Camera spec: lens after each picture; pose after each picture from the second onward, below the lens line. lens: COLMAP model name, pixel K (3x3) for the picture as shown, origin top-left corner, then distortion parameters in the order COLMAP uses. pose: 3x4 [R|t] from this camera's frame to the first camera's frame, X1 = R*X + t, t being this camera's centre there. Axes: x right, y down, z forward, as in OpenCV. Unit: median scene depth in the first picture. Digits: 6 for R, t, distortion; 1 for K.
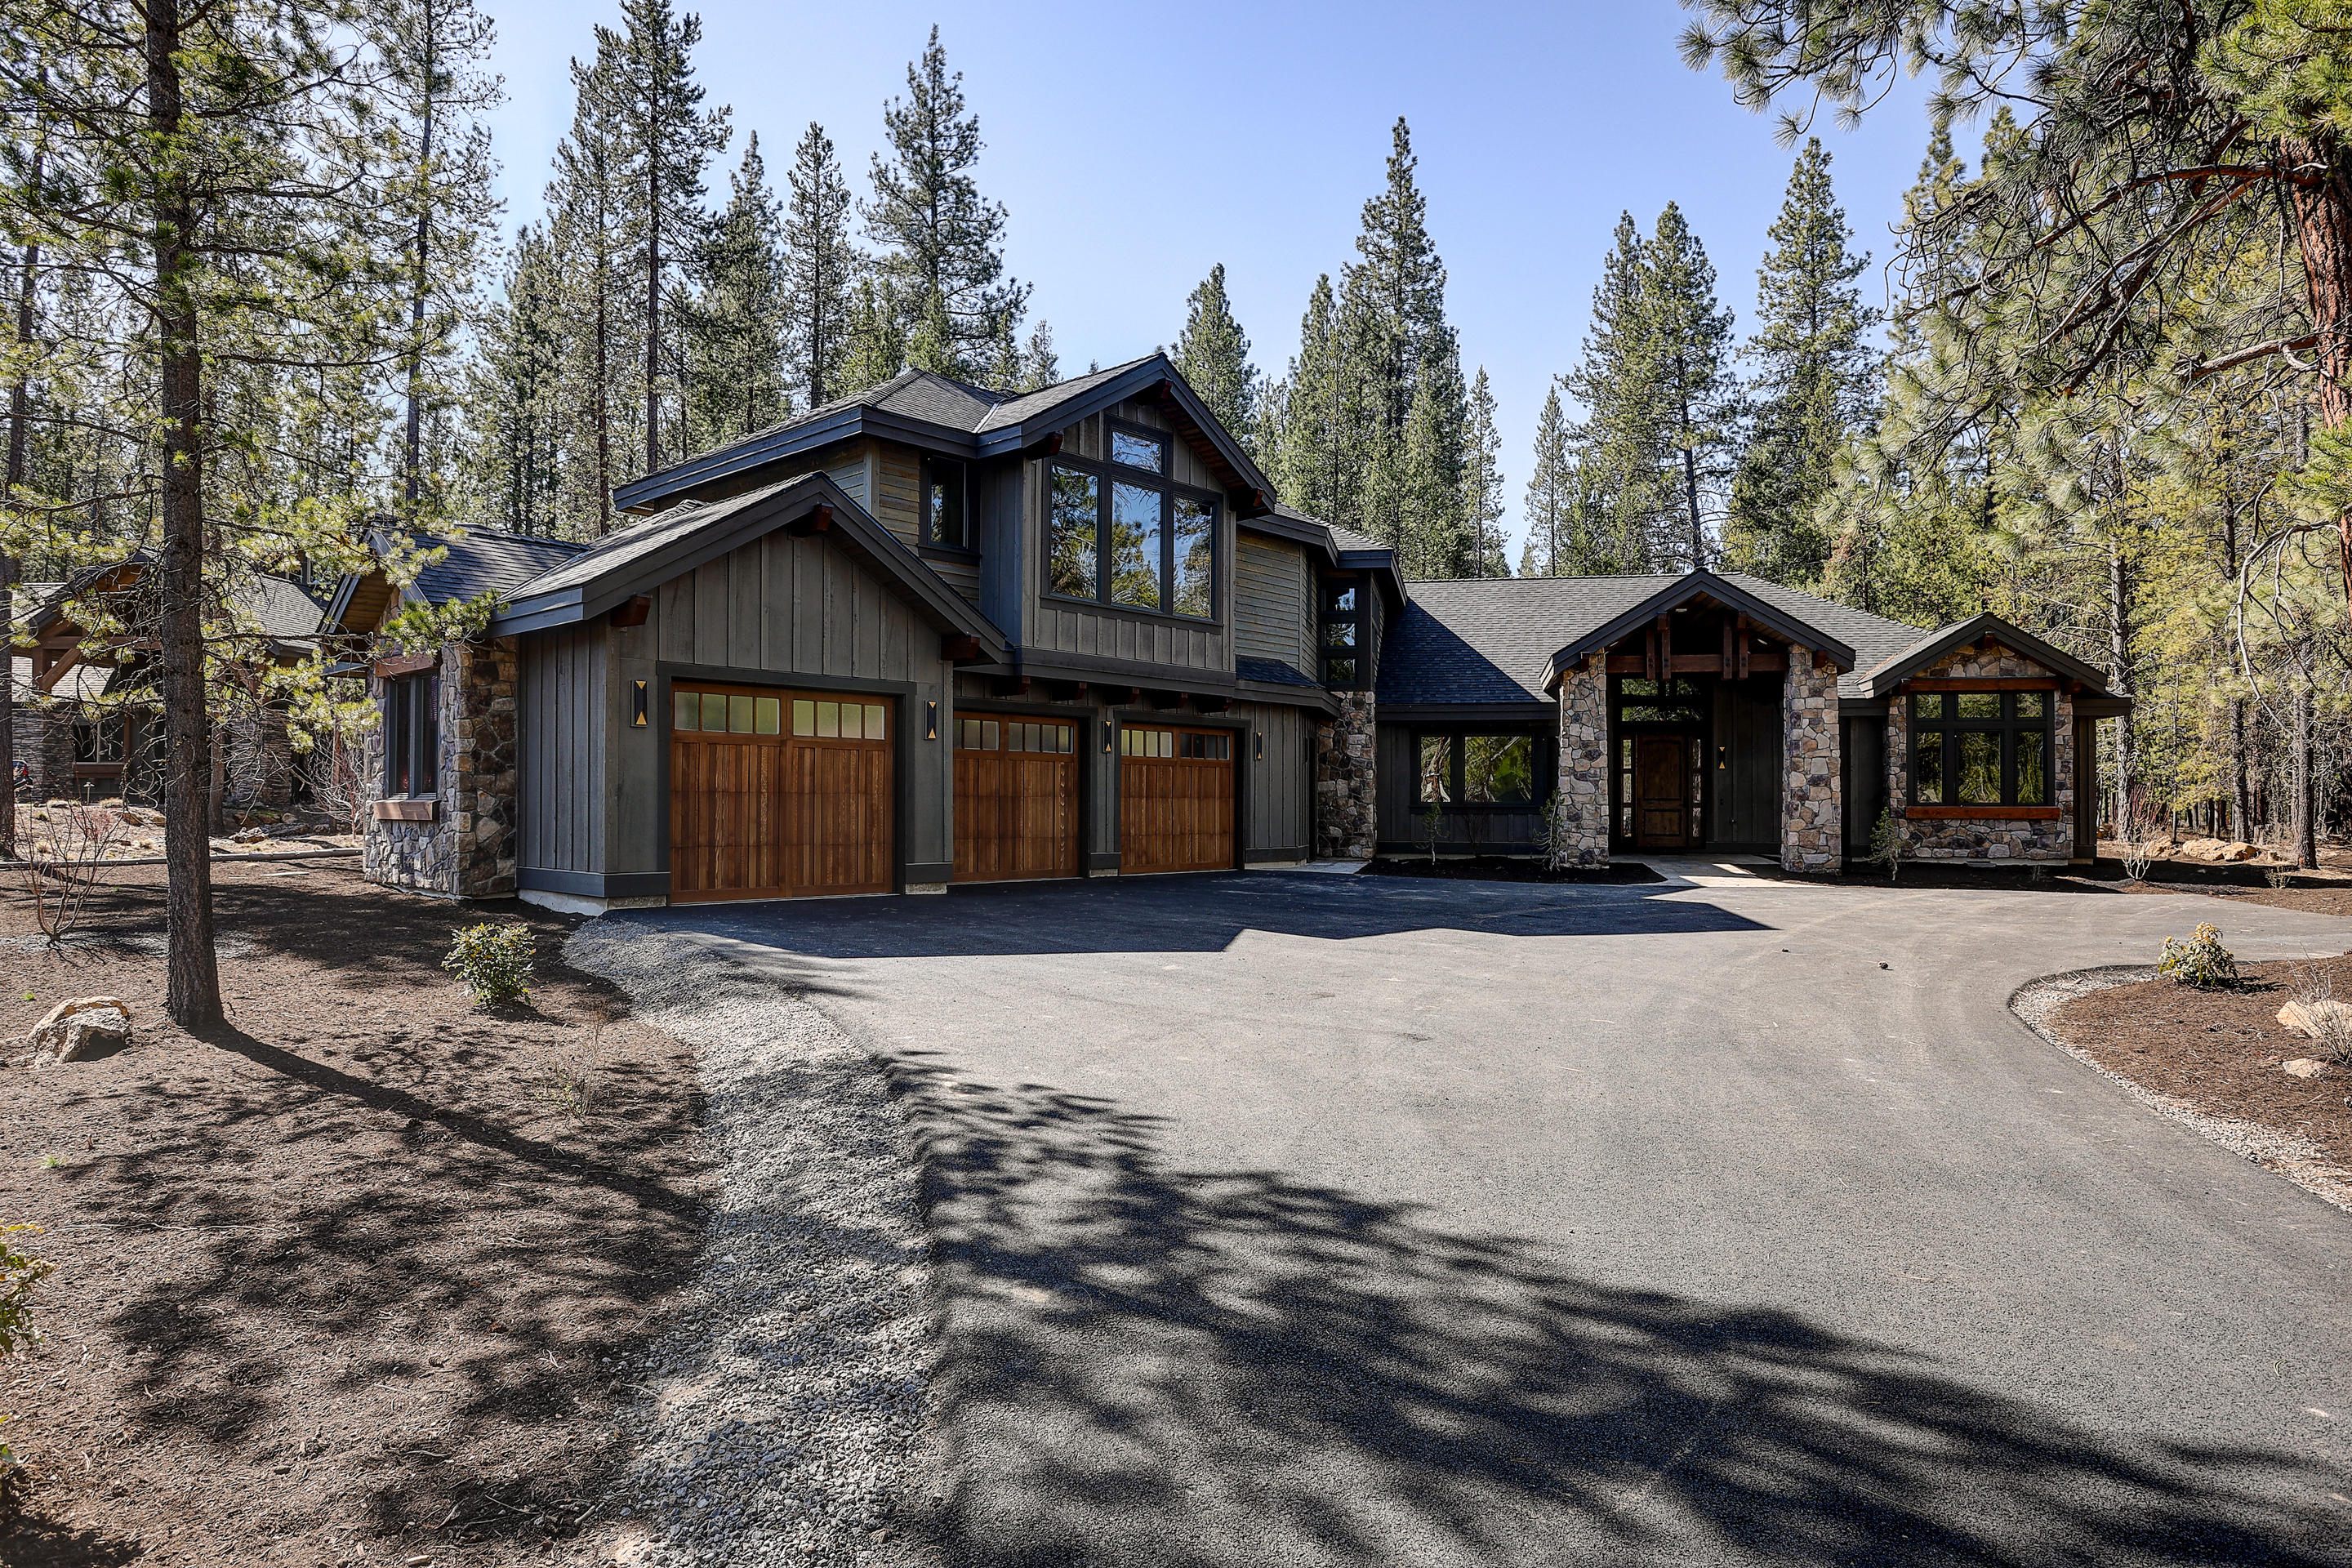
lens RADIAL K [[1338.7, 0, 1175.0], [0, 1338.7, 795.3], [0, 0, 1]] dist [-0.060034, 0.000723]
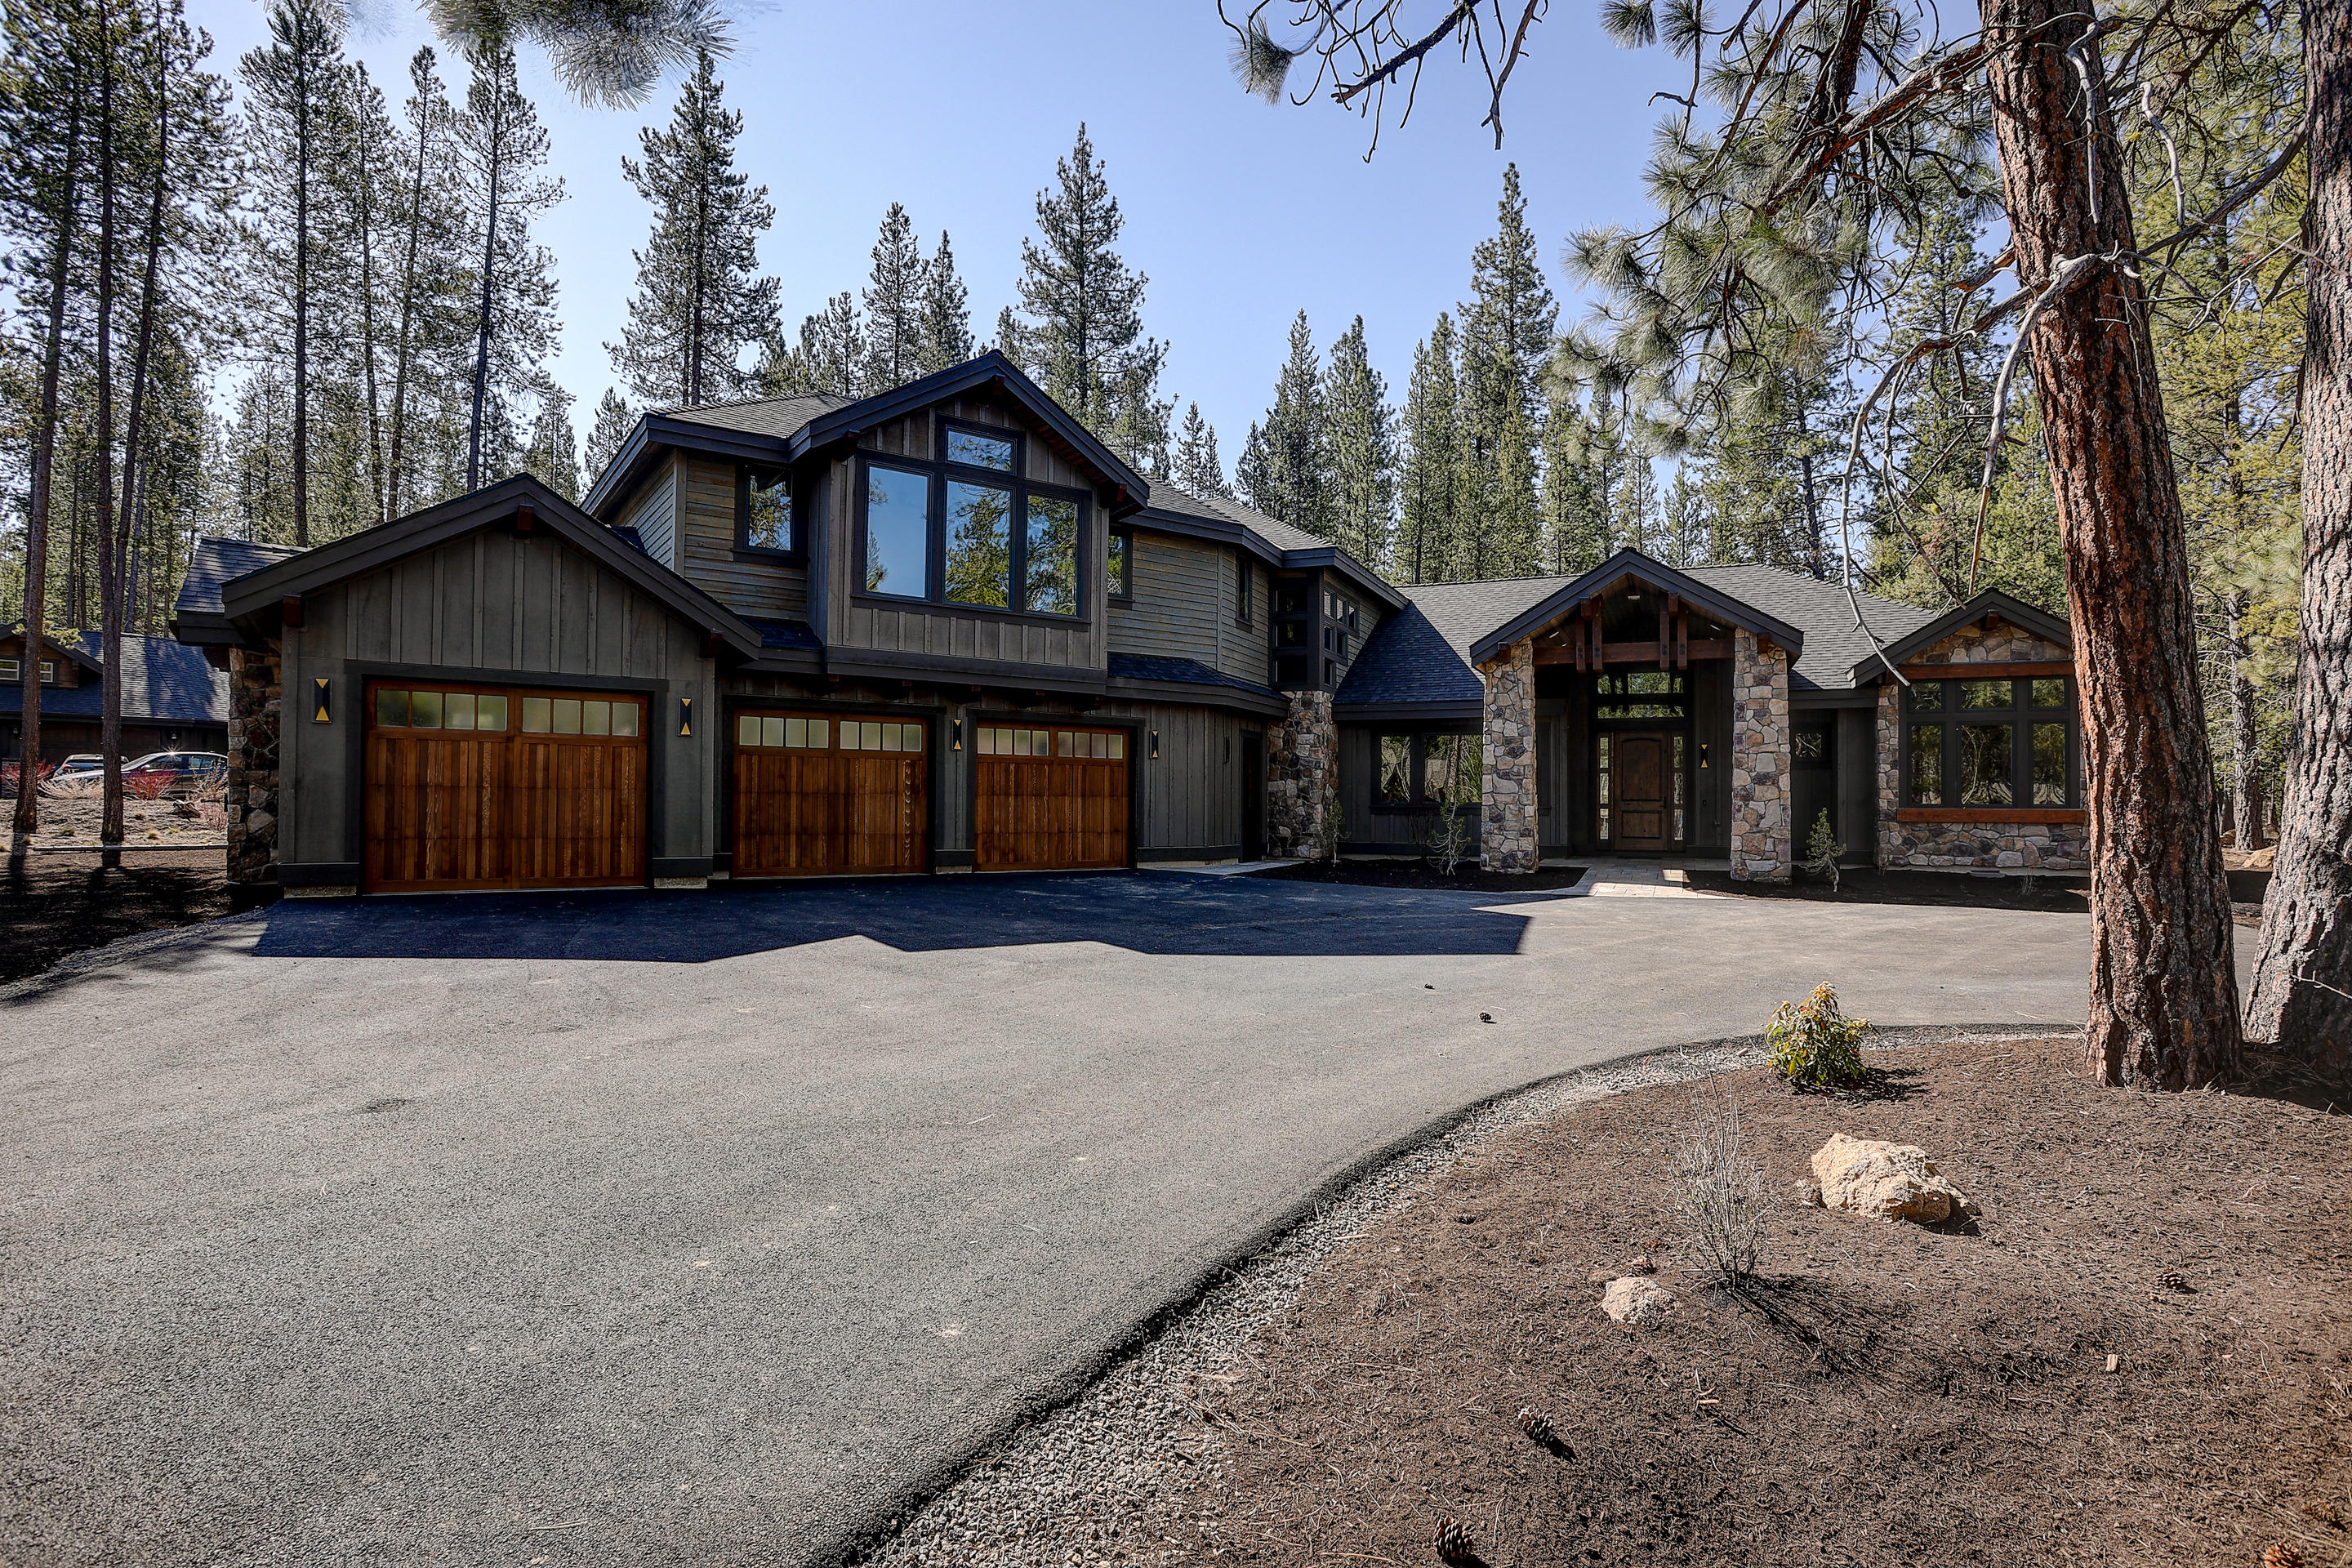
lens RADIAL K [[1140.8, 0, 1197.6], [0, 1140.8, 790.2], [0, 0, 1]] dist [-0.084149, 0.039389]
pose [[0.979119, 0.000936, -0.203288, 0.255888], [-0.002603, 0.999965, -0.007934, 0.003586], [0.203273, 0.008298, 0.979087, 0.170383]]
